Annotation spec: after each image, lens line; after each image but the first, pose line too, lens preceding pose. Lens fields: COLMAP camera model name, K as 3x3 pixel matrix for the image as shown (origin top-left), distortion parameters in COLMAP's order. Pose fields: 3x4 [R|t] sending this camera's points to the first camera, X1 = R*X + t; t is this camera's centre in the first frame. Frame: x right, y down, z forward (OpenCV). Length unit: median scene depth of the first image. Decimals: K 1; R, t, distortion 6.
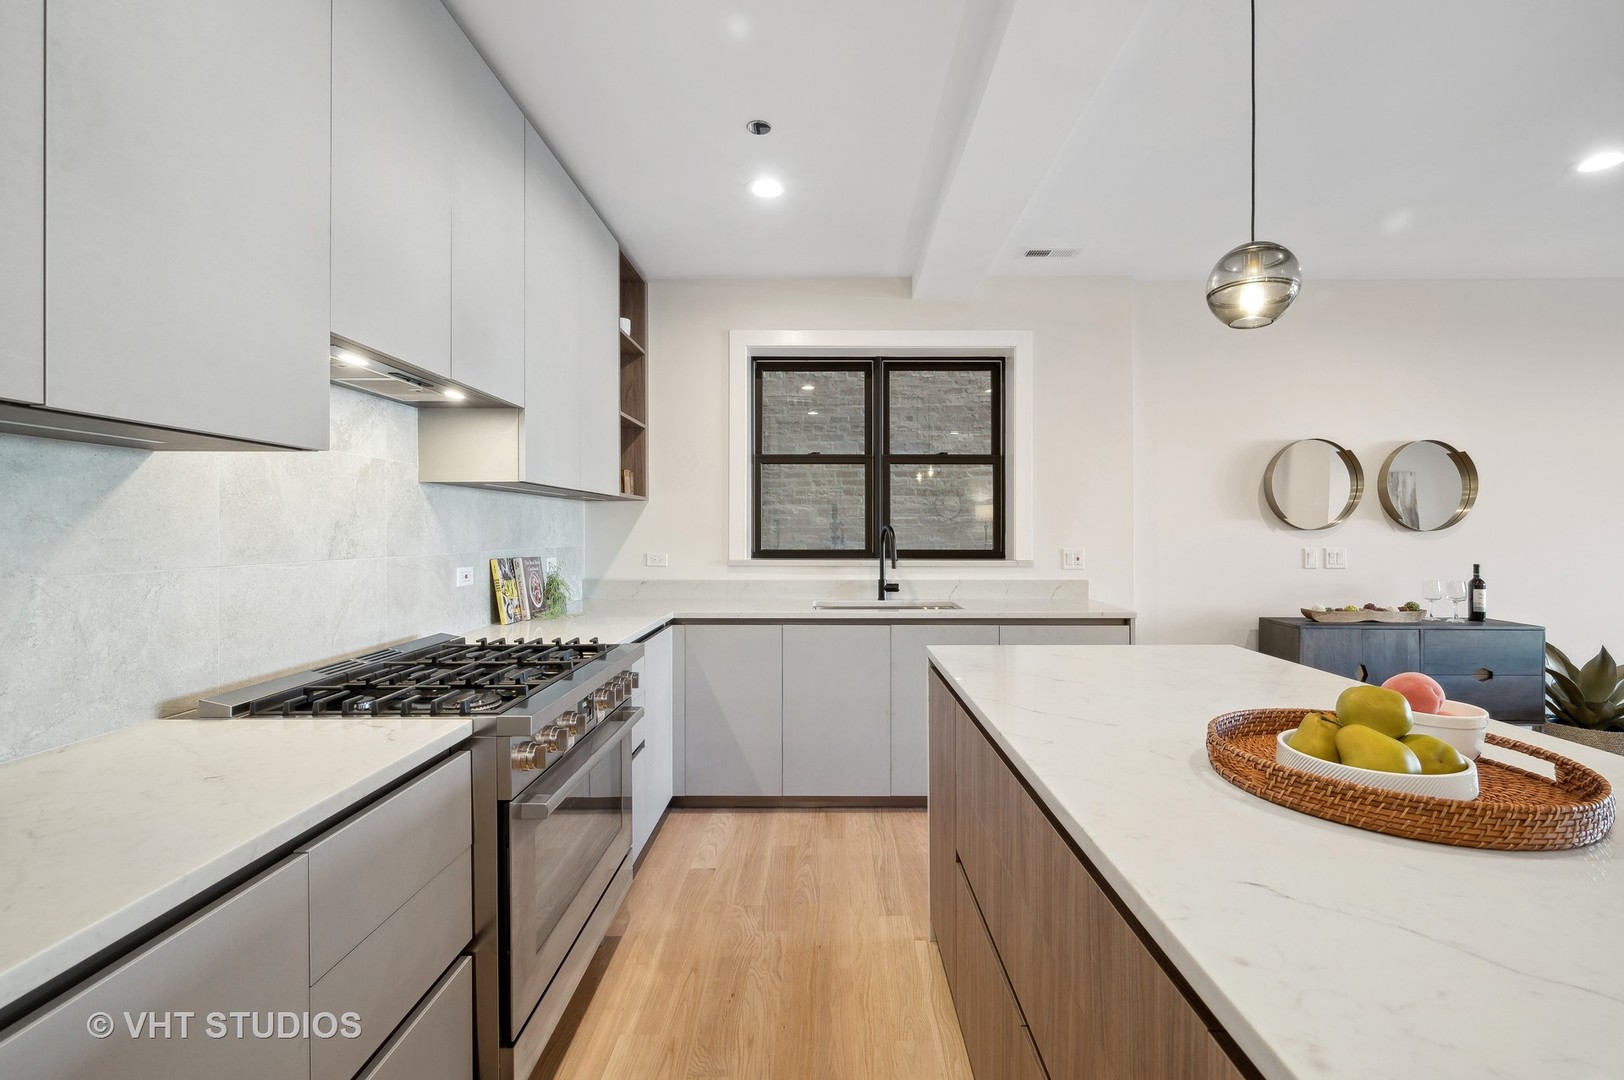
lens RADIAL K [[718.6, 0, 832.3], [0, 718.6, 529.5], [0, 0, 1]] dist [0.000083, -0.000006]
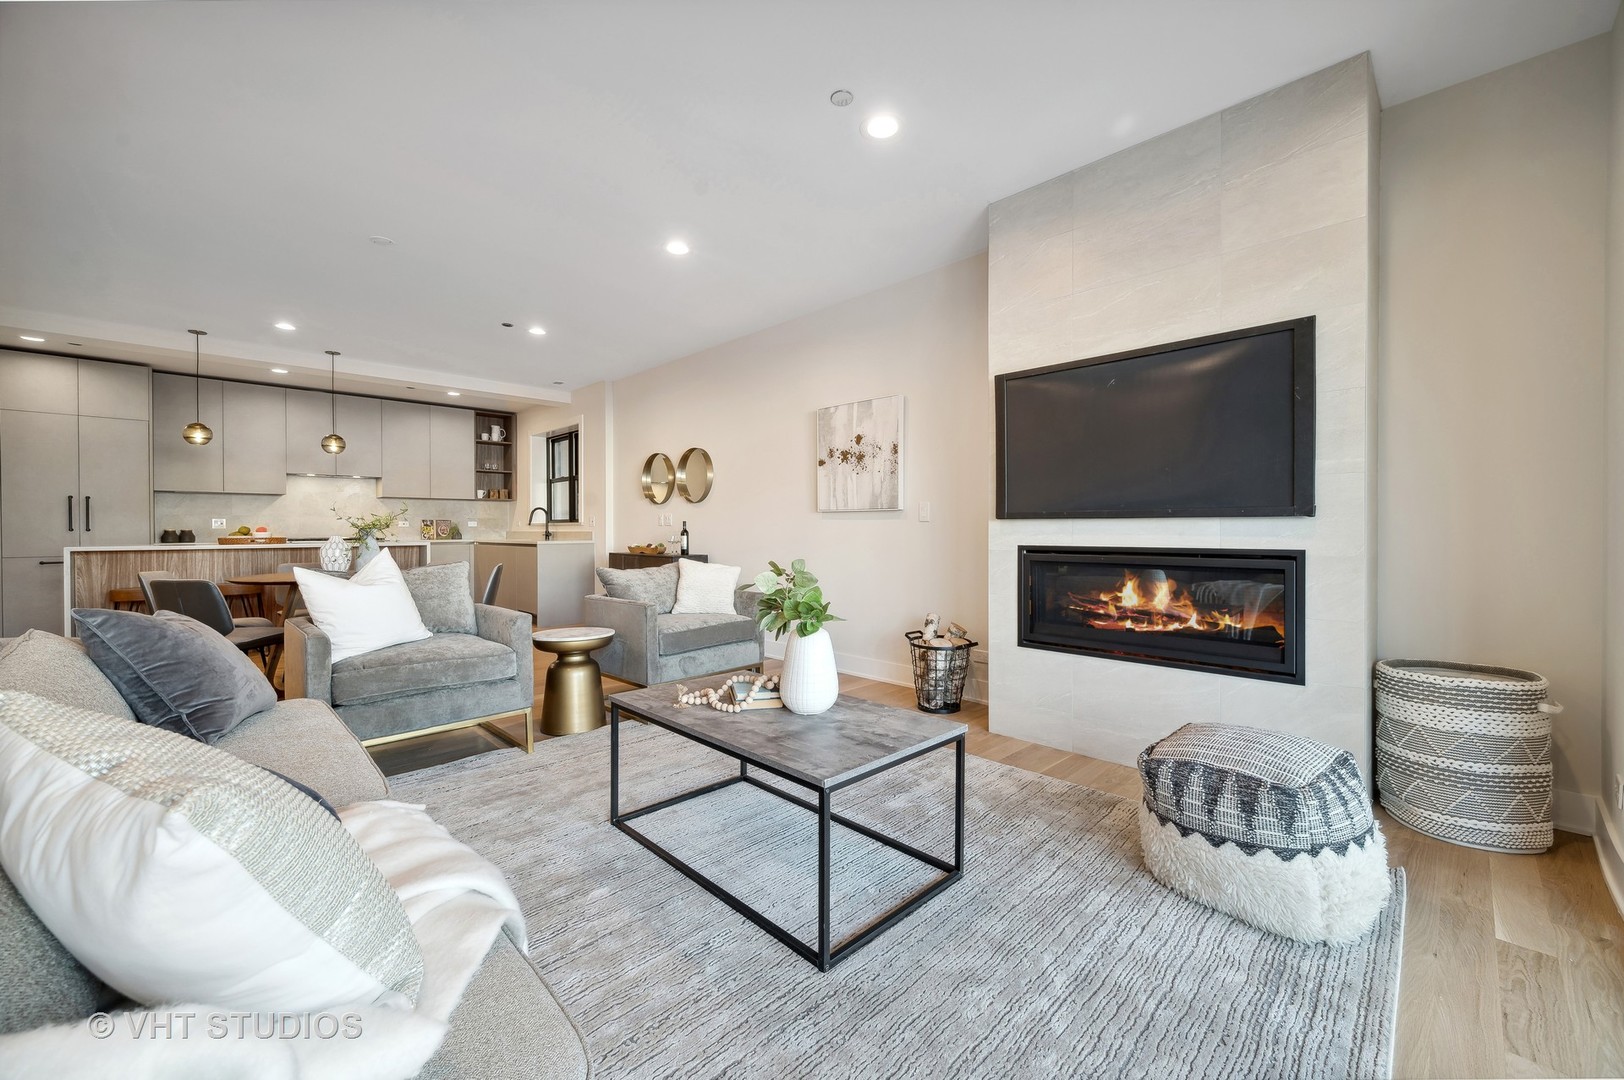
lens RADIAL K [[644.7, 0, 812.0], [0, 644.7, 540.0], [0, 0, 1]] dist [0.006263, -0.000159]
pose [[0.694629, 0.009904, -0.719300, 2.268261], [0.002321, 0.999869, 0.016008, 0.070286], [0.719365, -0.012789, 0.694515, 0.166426]]
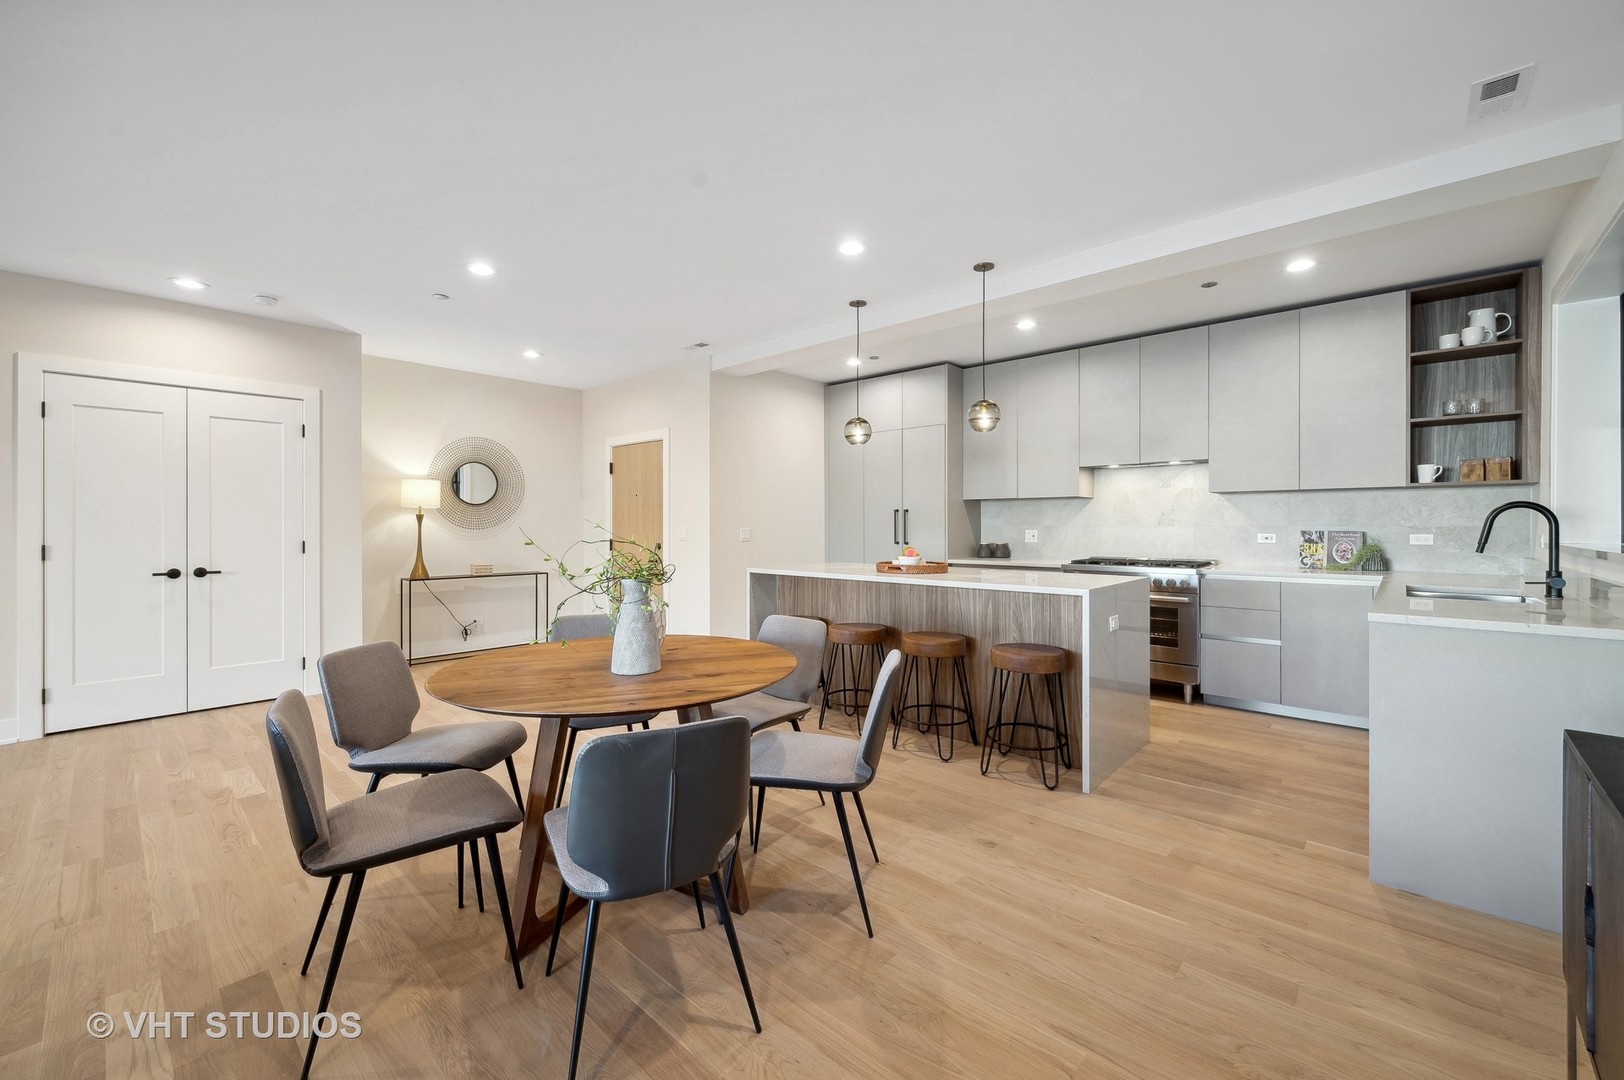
lens RADIAL K [[649.4, 0, 818.0], [0, 649.4, 526.4], [0, 0, 1]] dist [0.000696, 0.000170]
pose [[-0.674315, 0.002164, -0.738441, 1.165243], [0.000758, 0.999997, 0.002238, 0.020012], [0.738444, 0.000949, -0.674315, 0.921444]]
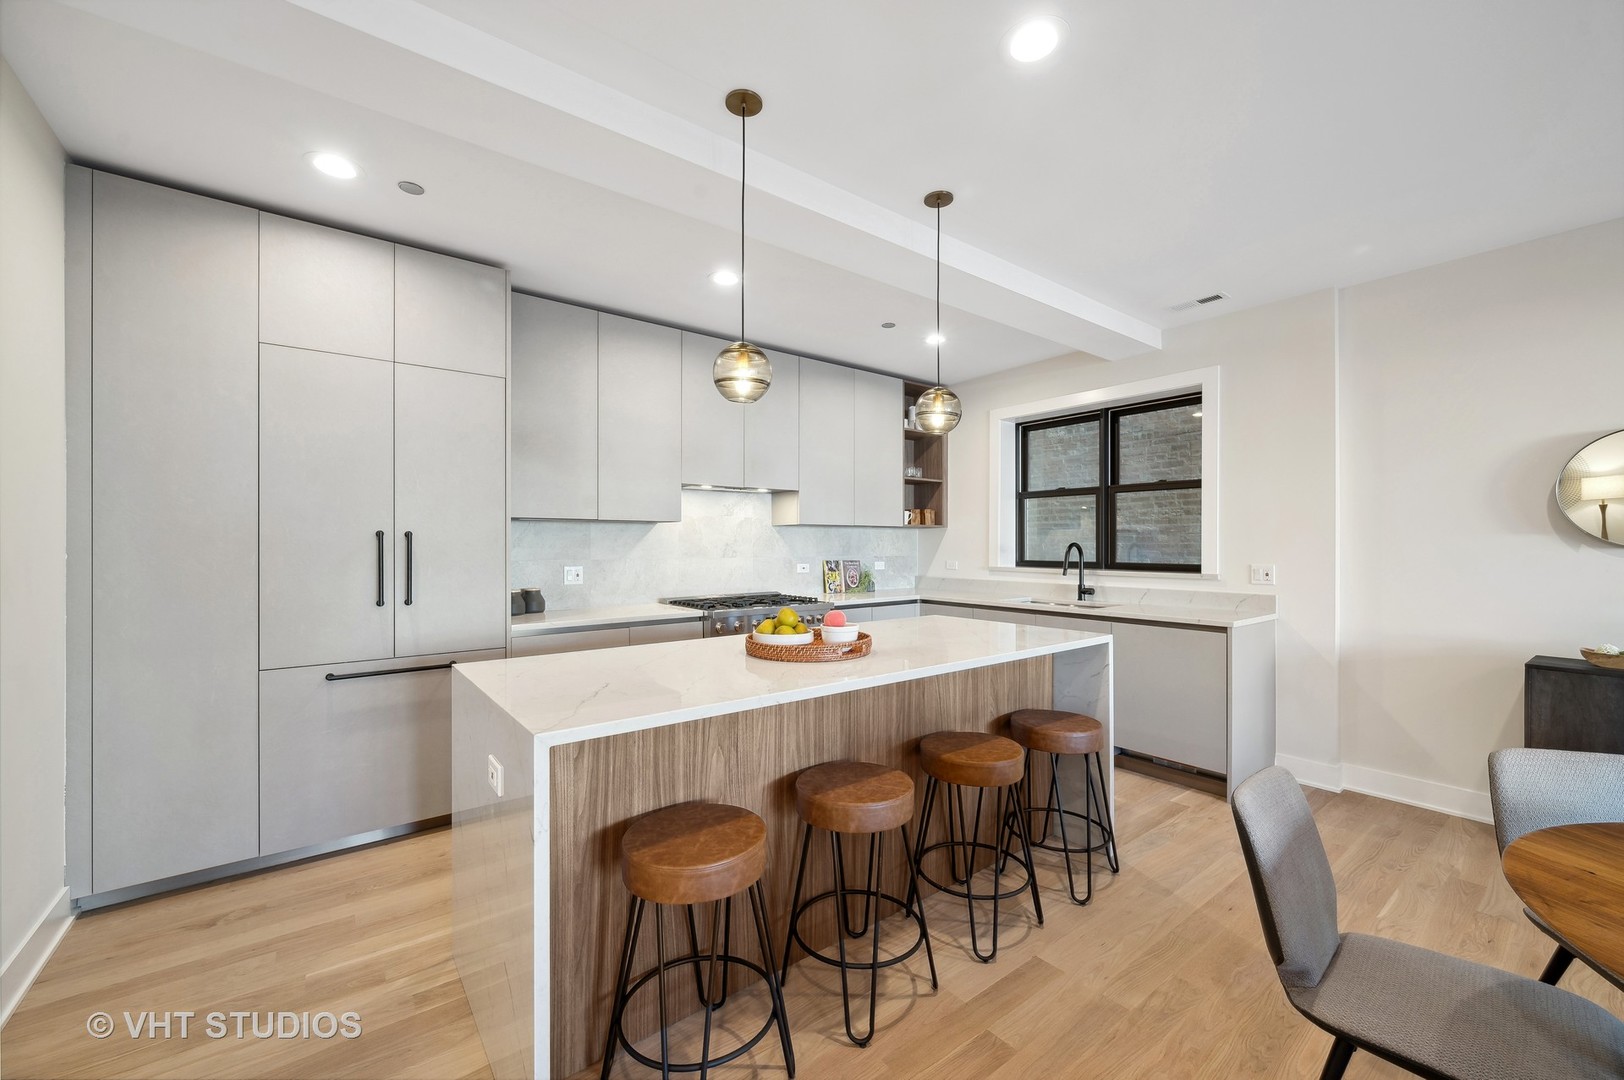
lens RADIAL K [[644.7, 0, 812.0], [0, 644.7, 540.0], [0, 0, 1]] dist [0.006263, -0.000159]
pose [[0.608977, -0.005460, -0.793169, 0.725642], [0.000171, 0.999977, -0.006752, -0.003515], [0.793188, 0.003976, 0.608964, -0.100817]]
